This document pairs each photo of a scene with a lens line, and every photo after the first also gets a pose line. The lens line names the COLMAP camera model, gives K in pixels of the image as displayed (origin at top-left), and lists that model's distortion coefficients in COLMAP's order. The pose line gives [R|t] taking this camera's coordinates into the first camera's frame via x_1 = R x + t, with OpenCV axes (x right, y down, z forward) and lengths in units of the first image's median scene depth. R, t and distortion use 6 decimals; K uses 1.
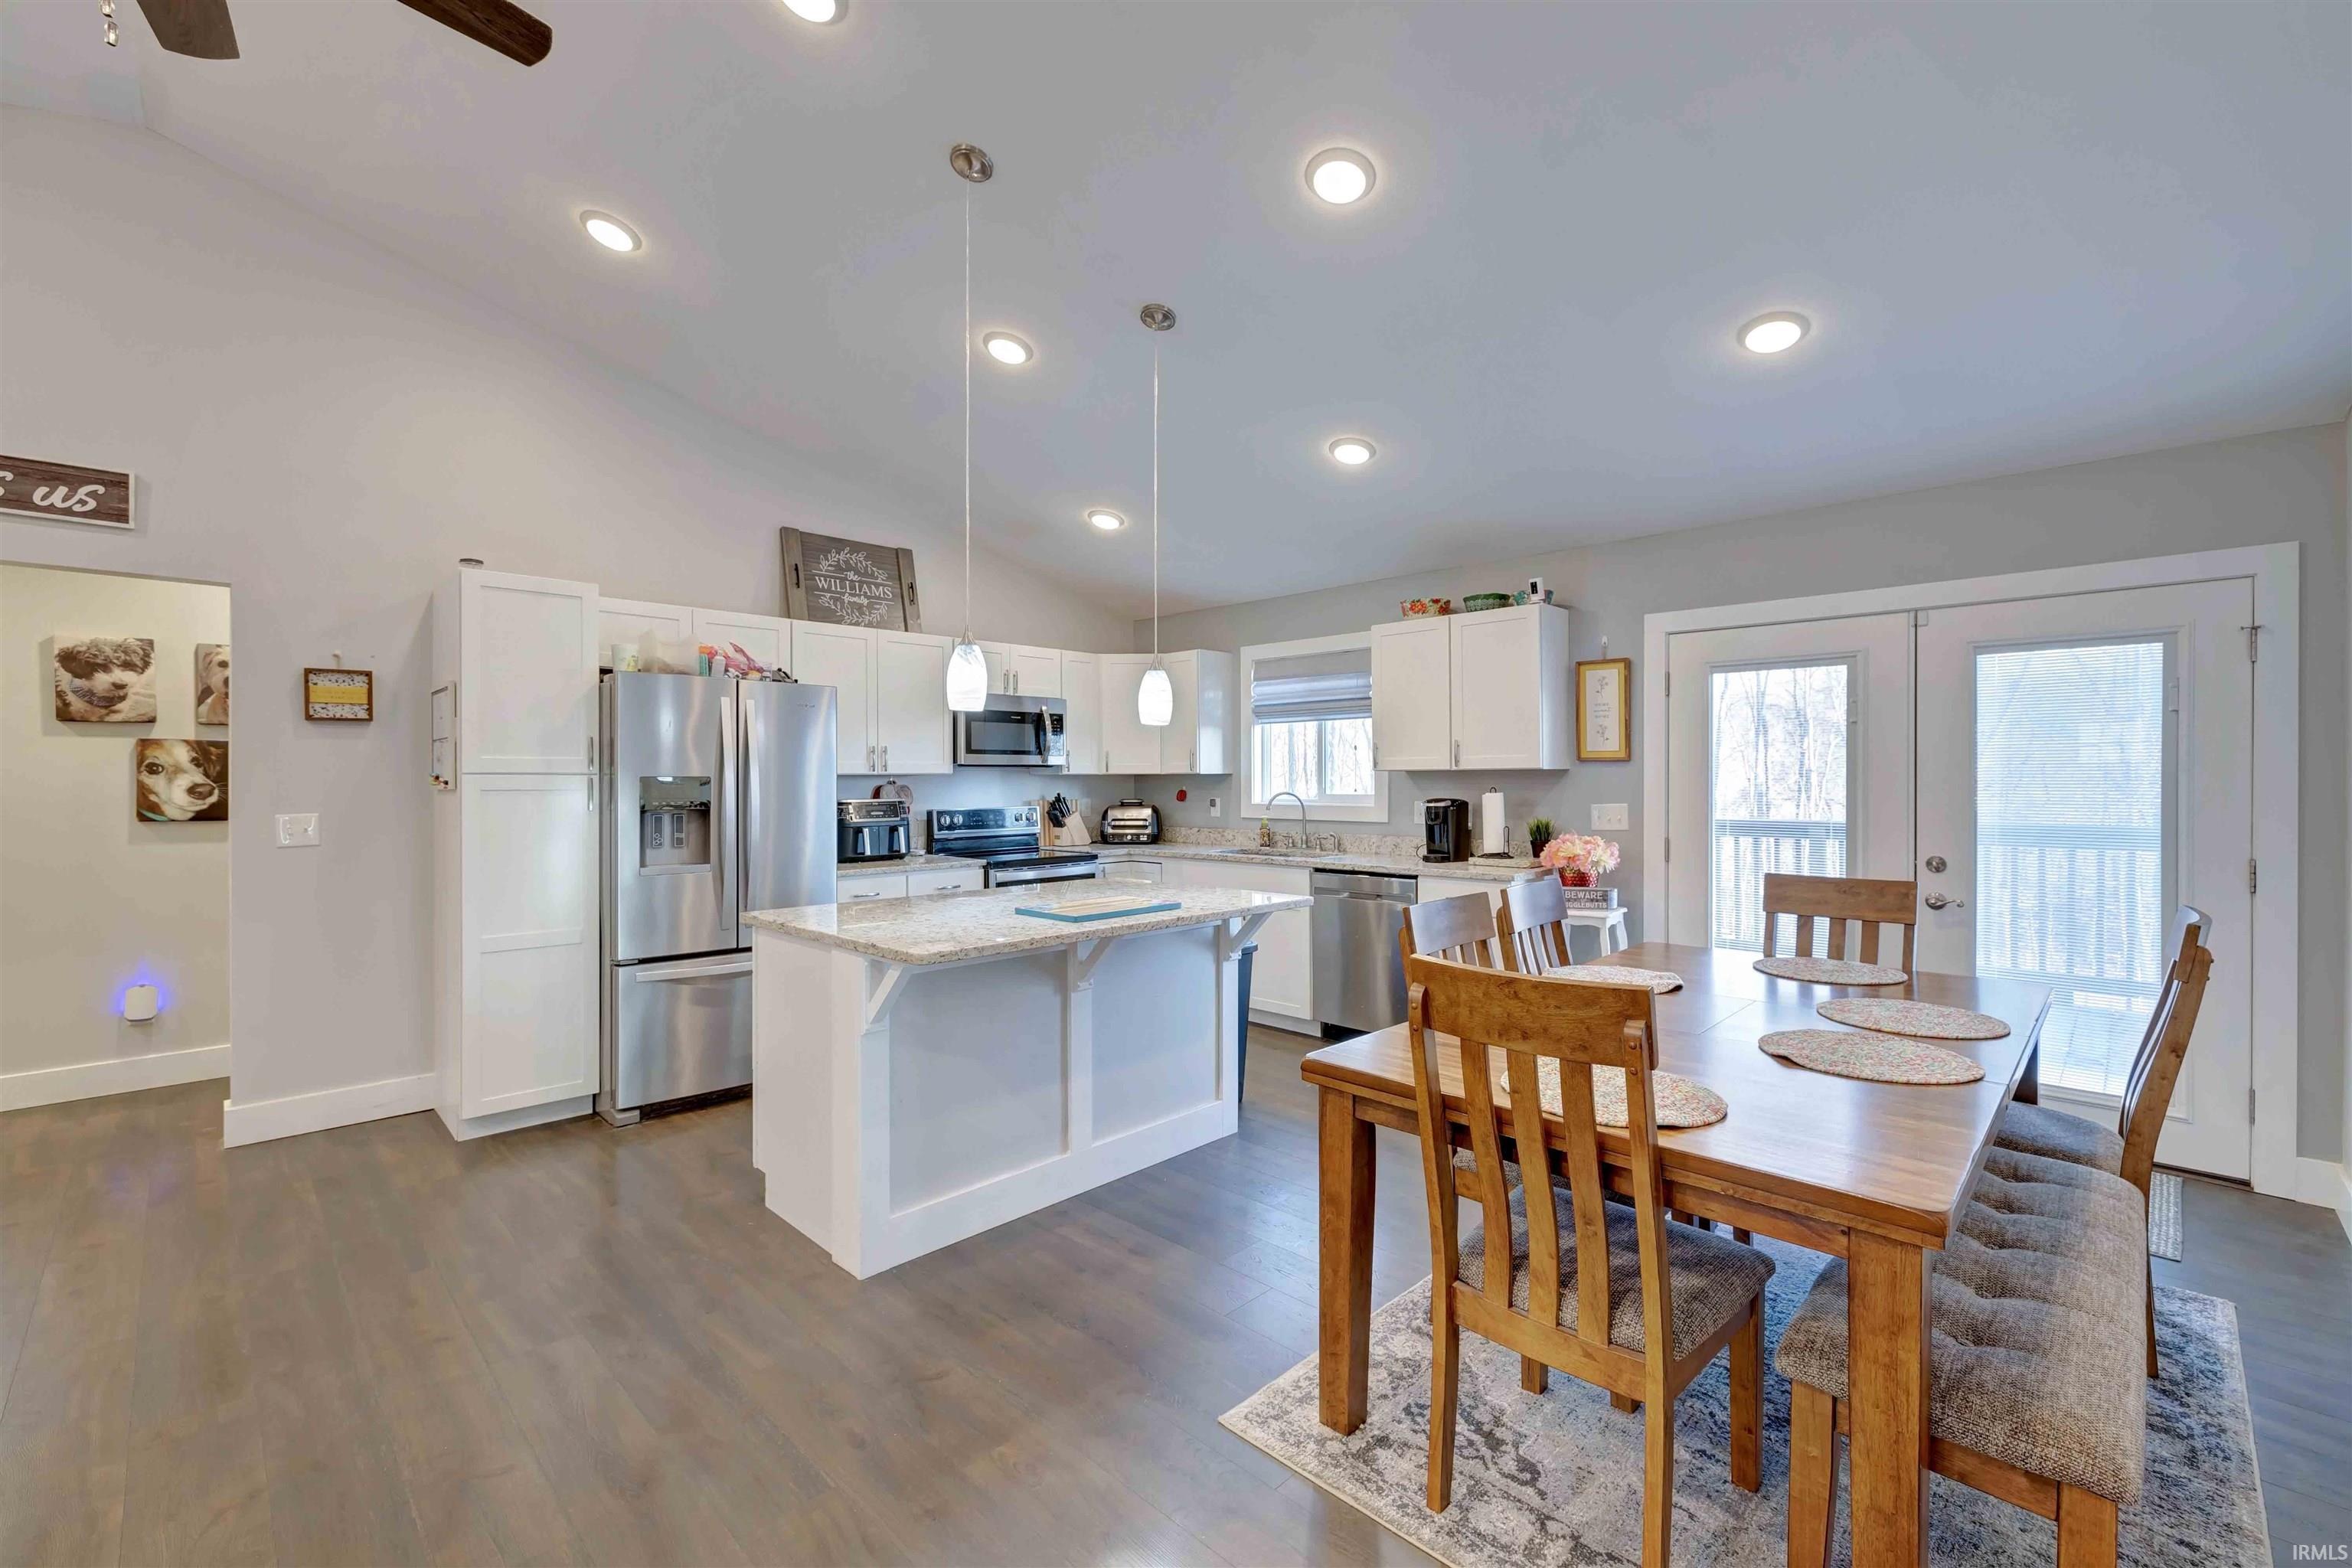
lens RADIAL K [[983.3, 0, 1170.0], [0, 983.3, 779.3], [0, 0, 1]] dist [-0.000404, 0.000168]
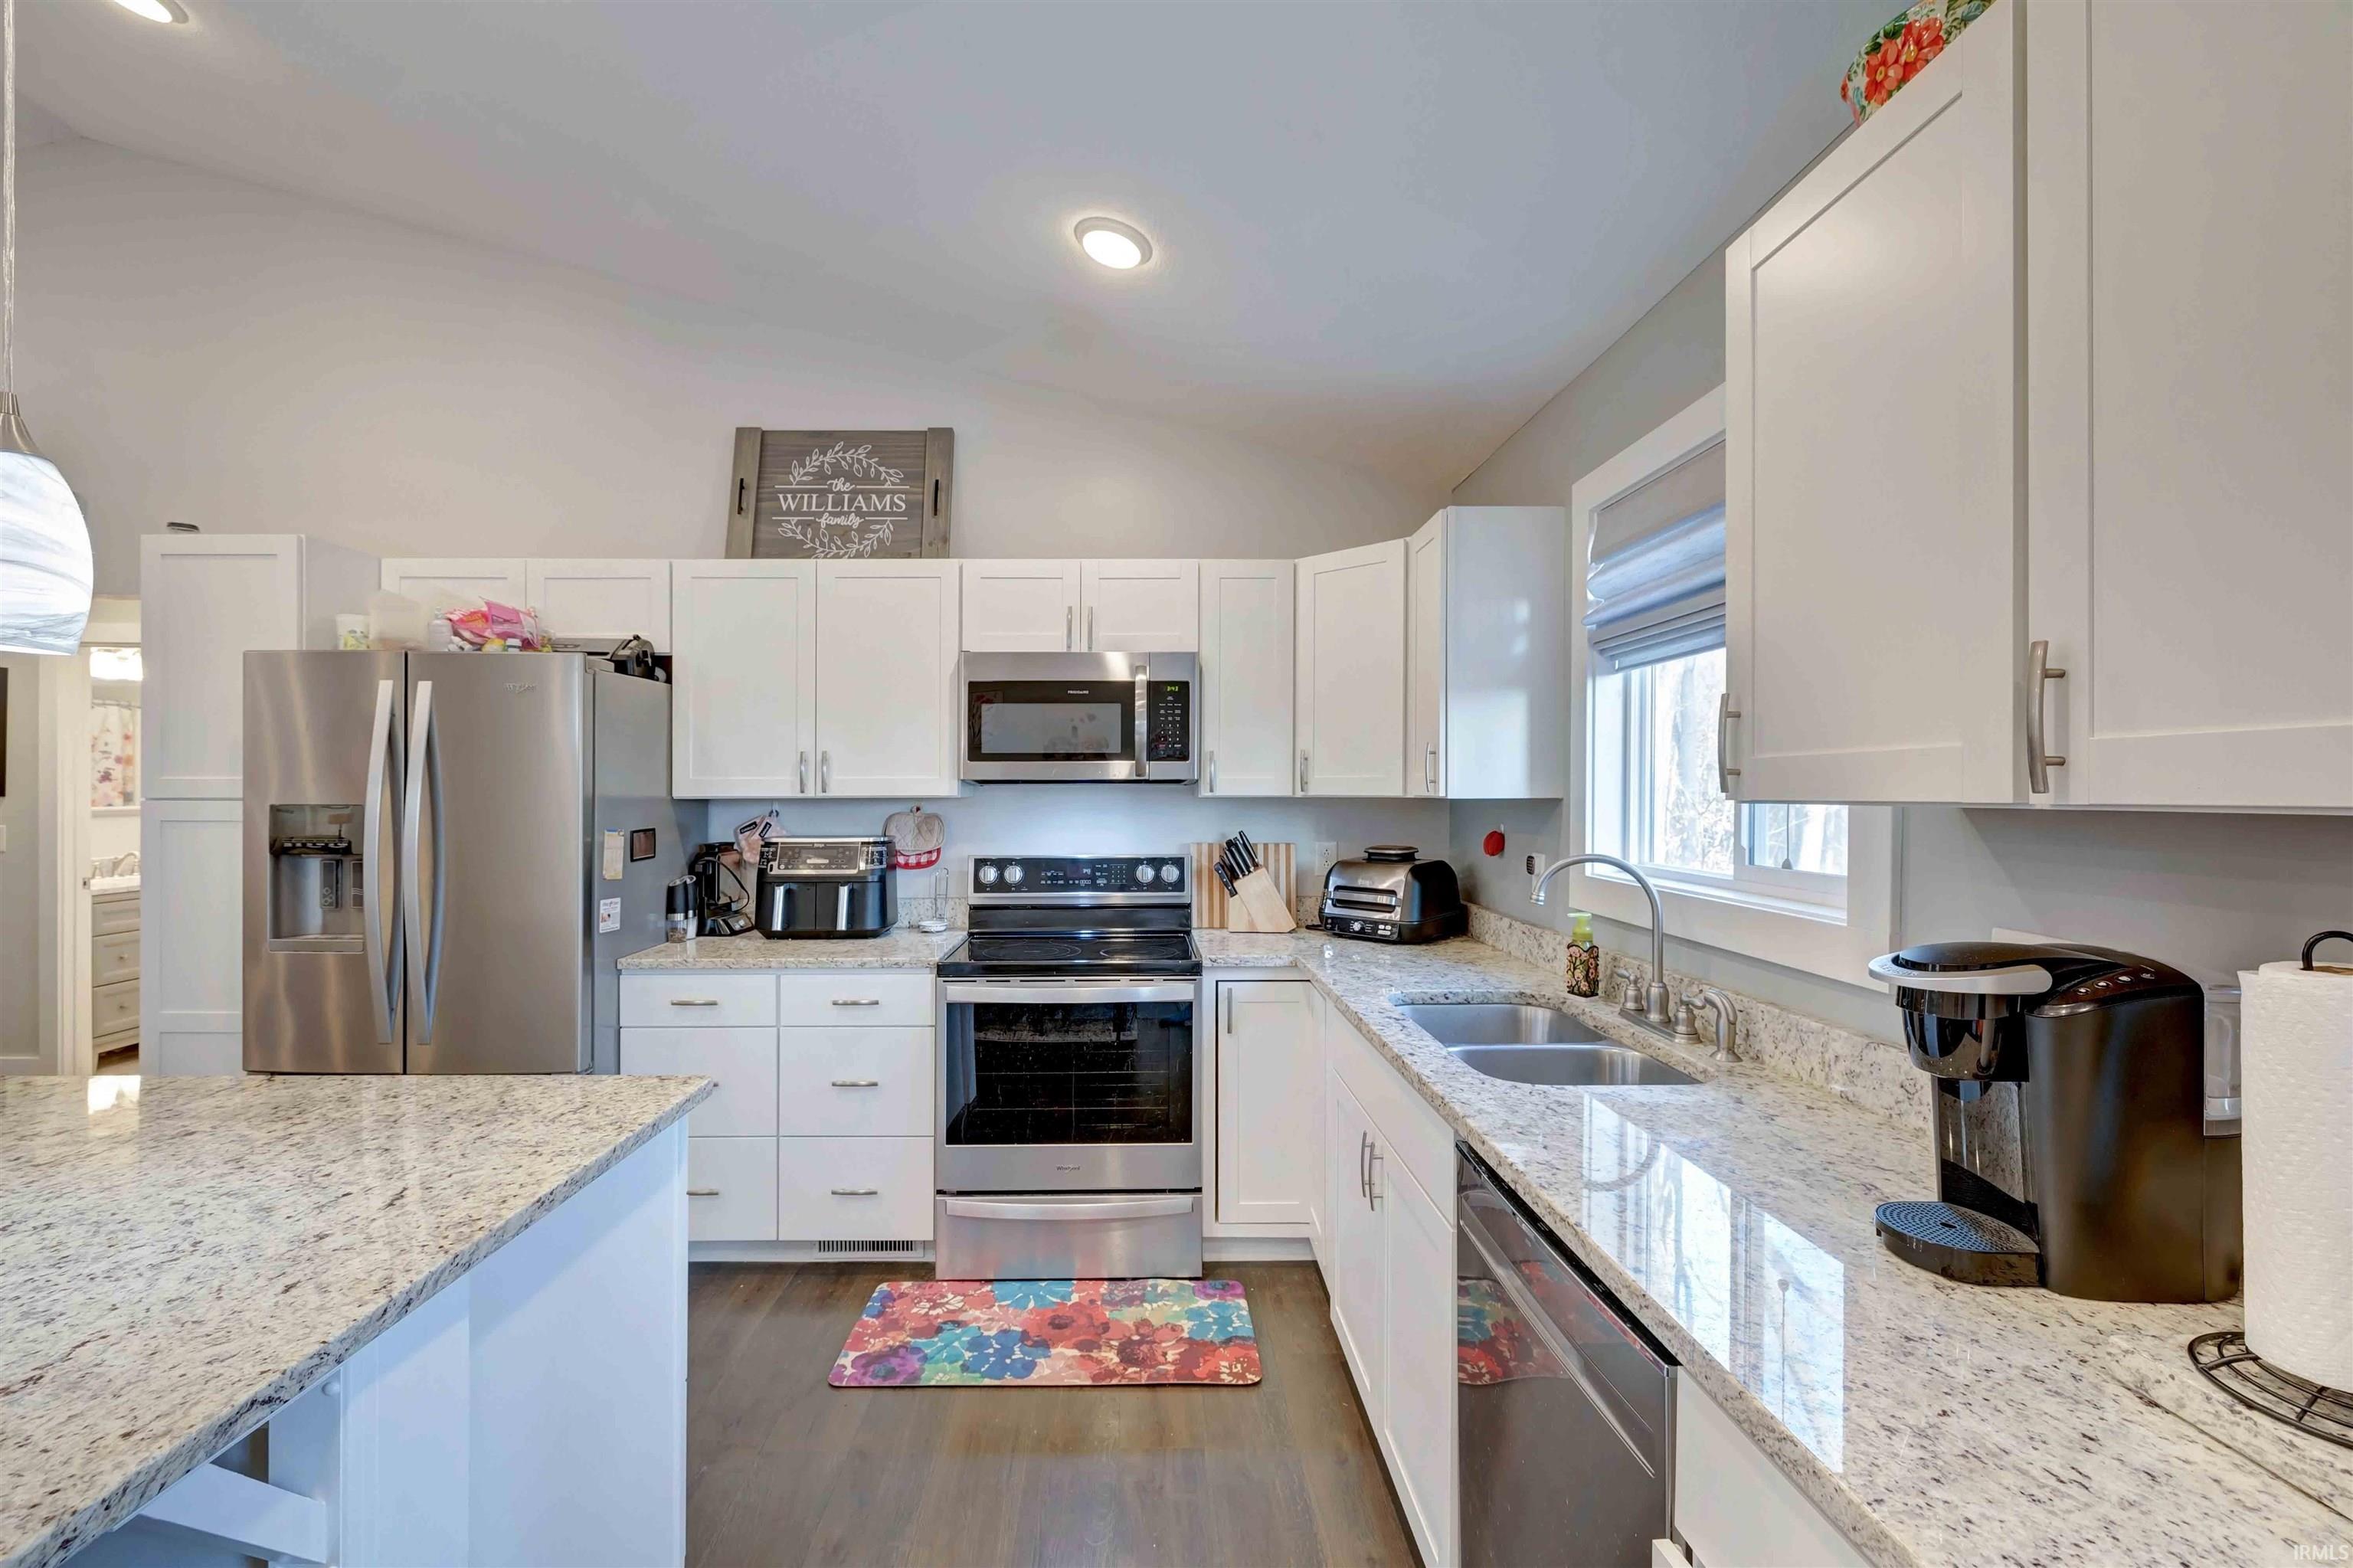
lens RADIAL K [[1006.7, 0, 1138.8], [0, 1006.7, 783.1], [0, 0, 1]] dist [-0.003080, -0.000101]
pose [[0.708804, 0.000613, -0.705405, 0.310423], [-0.003523, 0.999990, -0.002671, -0.014189], [0.705396, 0.004379, 0.708799, 0.764625]]
